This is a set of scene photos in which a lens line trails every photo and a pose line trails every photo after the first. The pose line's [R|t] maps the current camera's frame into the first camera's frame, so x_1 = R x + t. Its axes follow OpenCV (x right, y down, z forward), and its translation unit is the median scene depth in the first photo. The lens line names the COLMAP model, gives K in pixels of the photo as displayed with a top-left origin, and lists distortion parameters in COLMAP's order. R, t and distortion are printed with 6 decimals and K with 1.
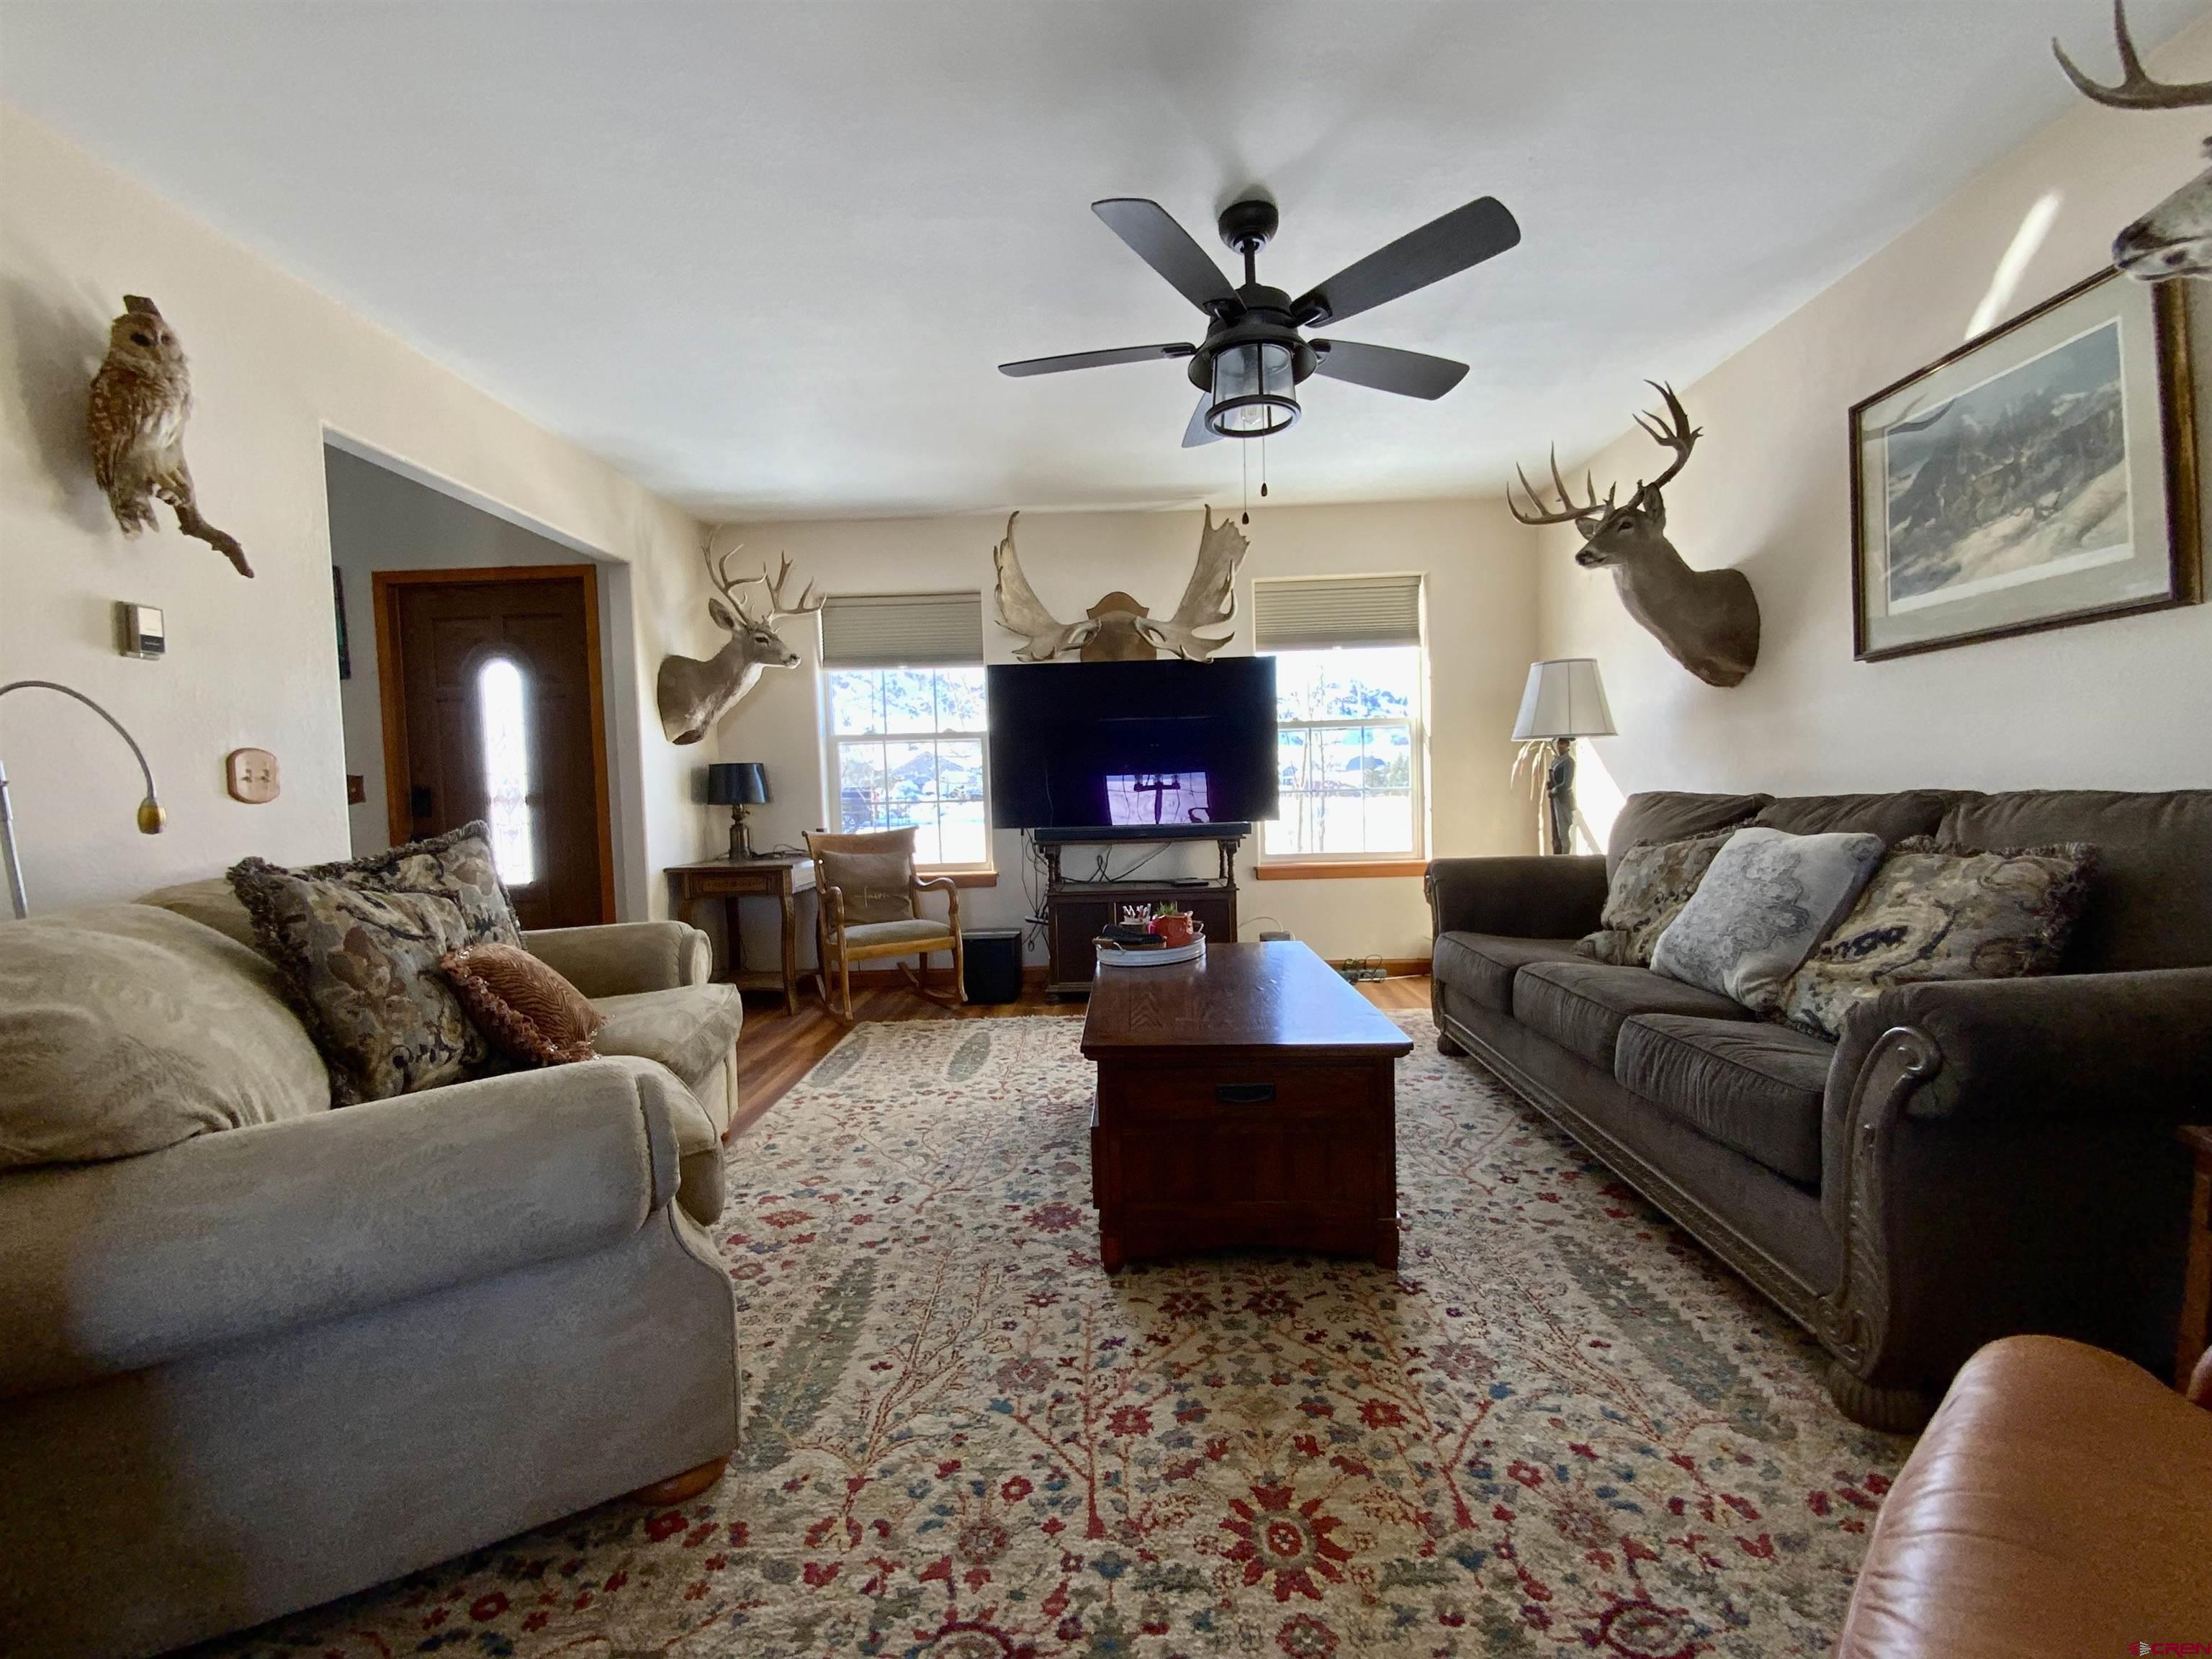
lens RADIAL K [[908.5, 0, 1097.4], [0, 908.5, 831.8], [0, 0, 1]] dist [0.000991, -0.002705]
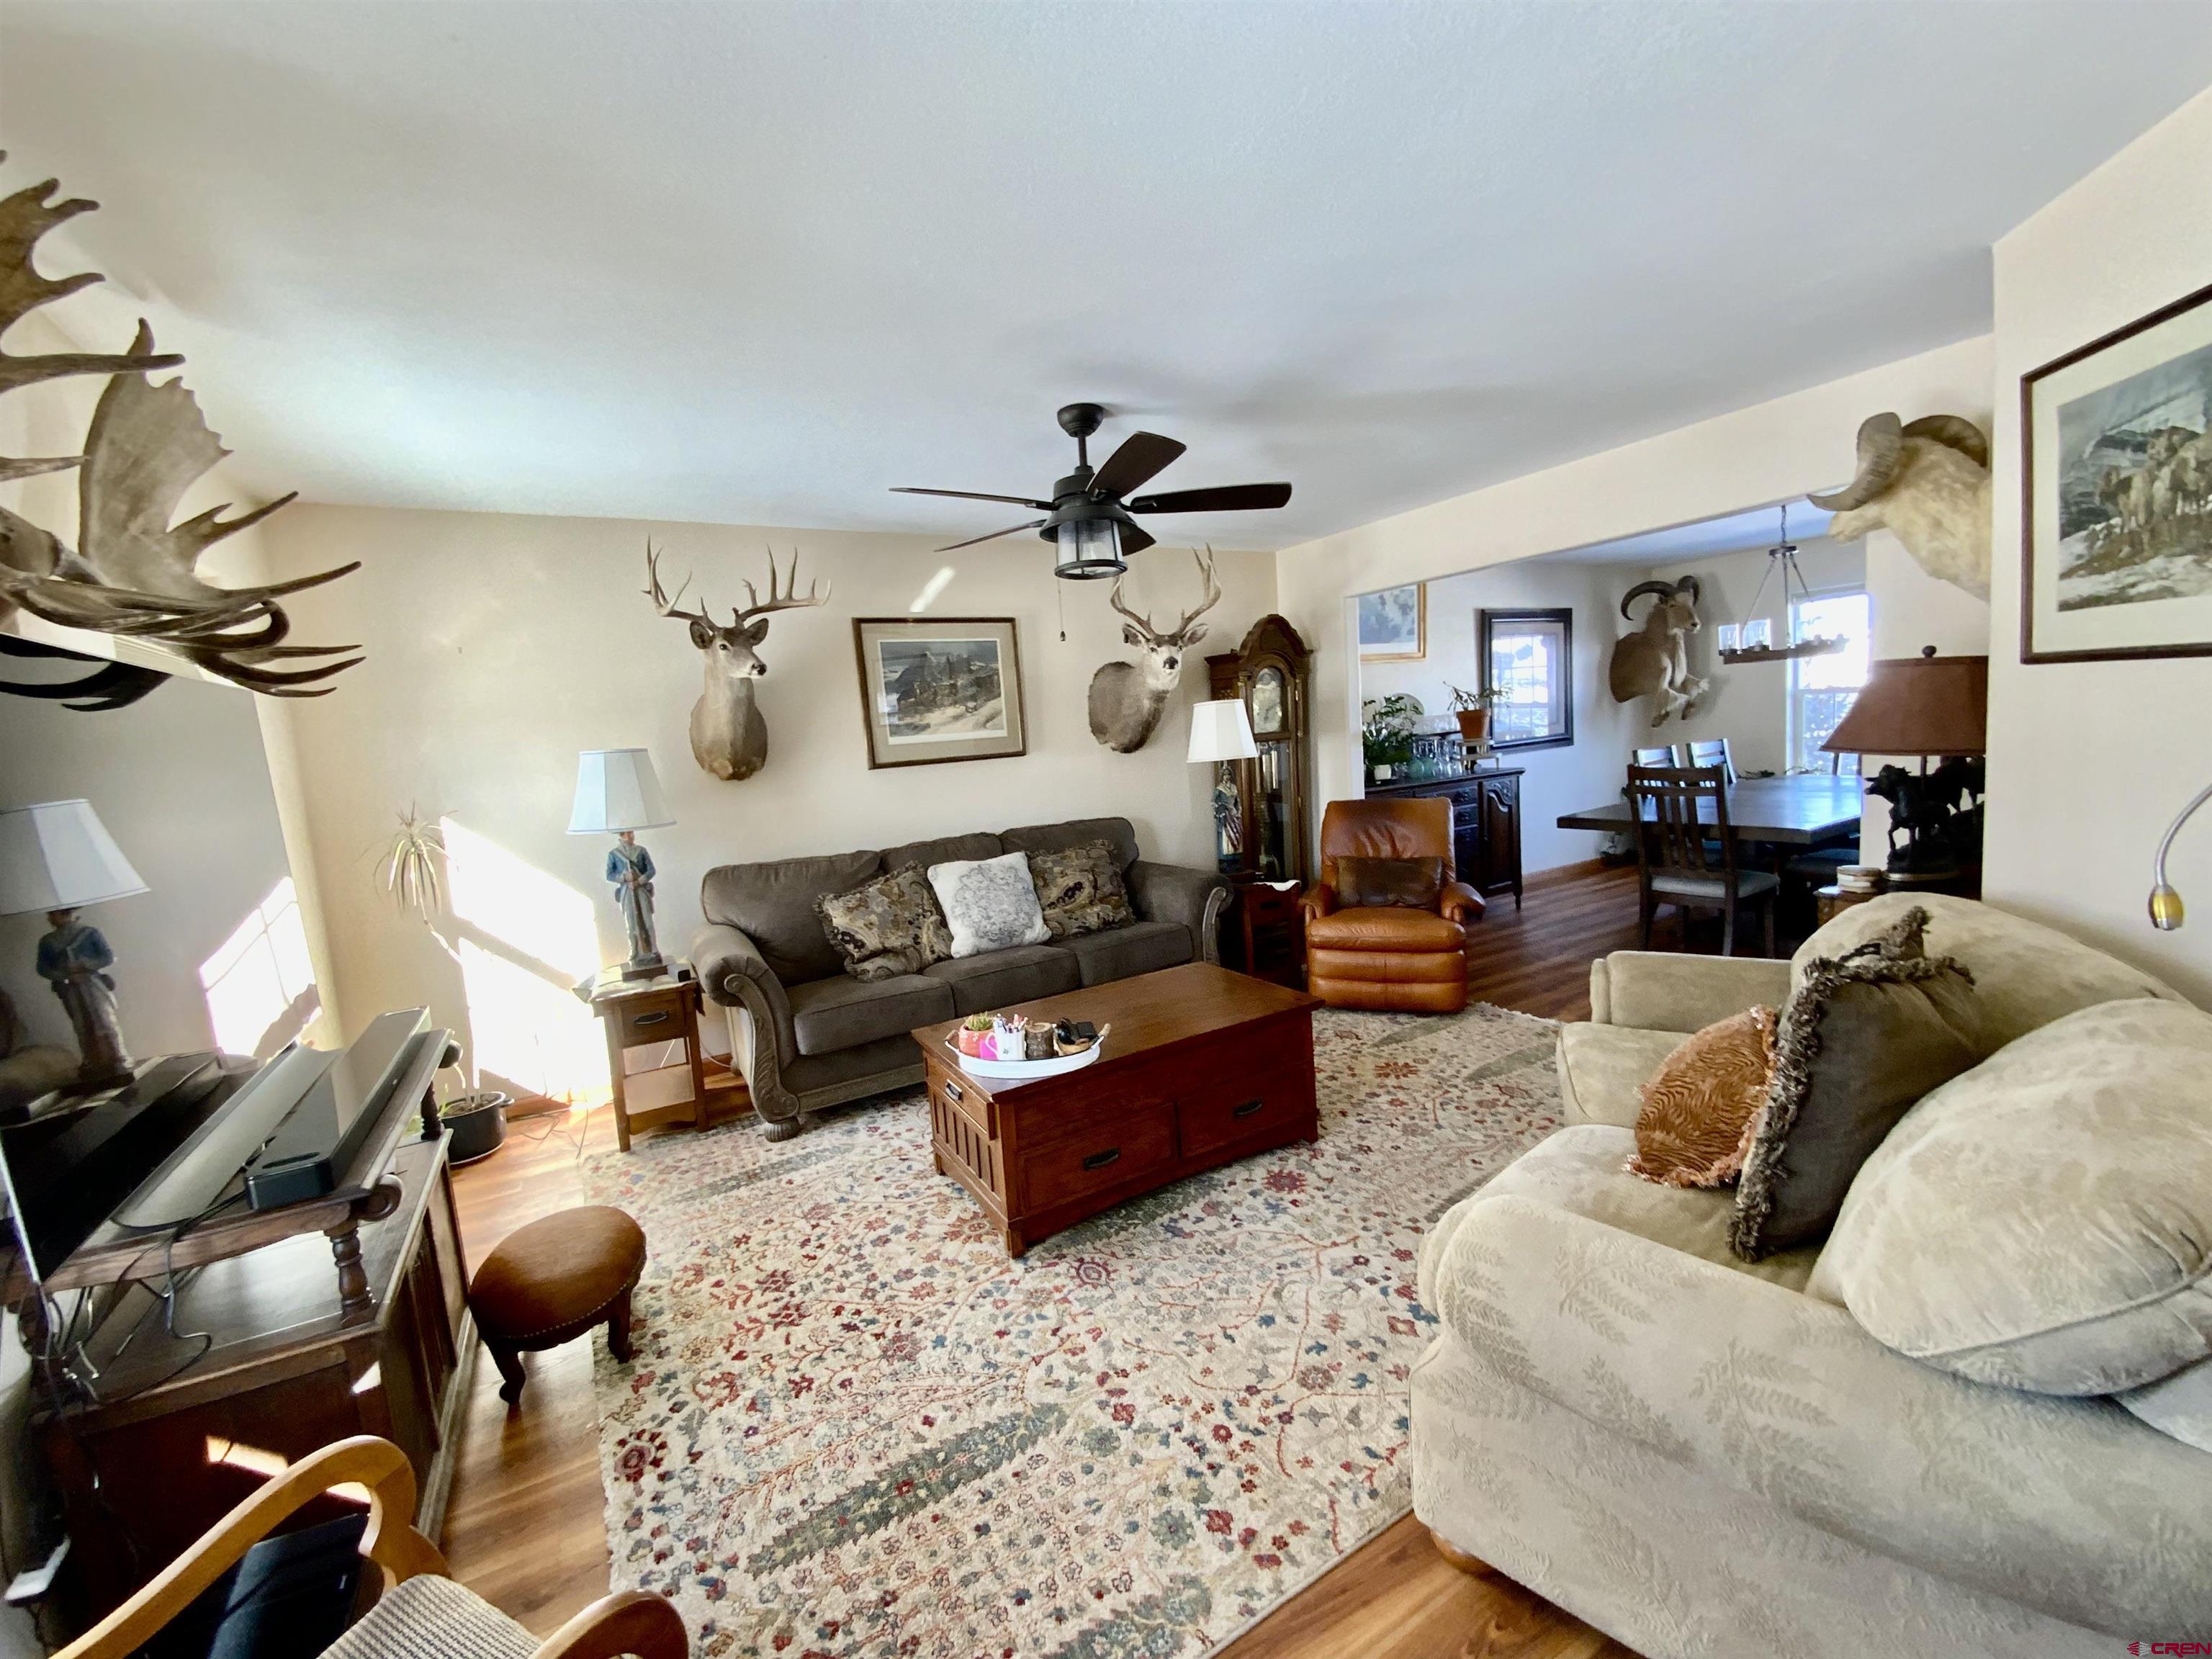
lens RADIAL K [[908.5, 0, 1097.3], [0, 908.5, 839.9], [0, 0, 1]] dist [0.000991, -0.002705]
pose [[-0.531775, -0.042404, 0.845823, -0.924916], [0.126727, 0.983516, 0.128981, -0.244955], [-0.837350, 0.175777, -0.517636, 1.703217]]
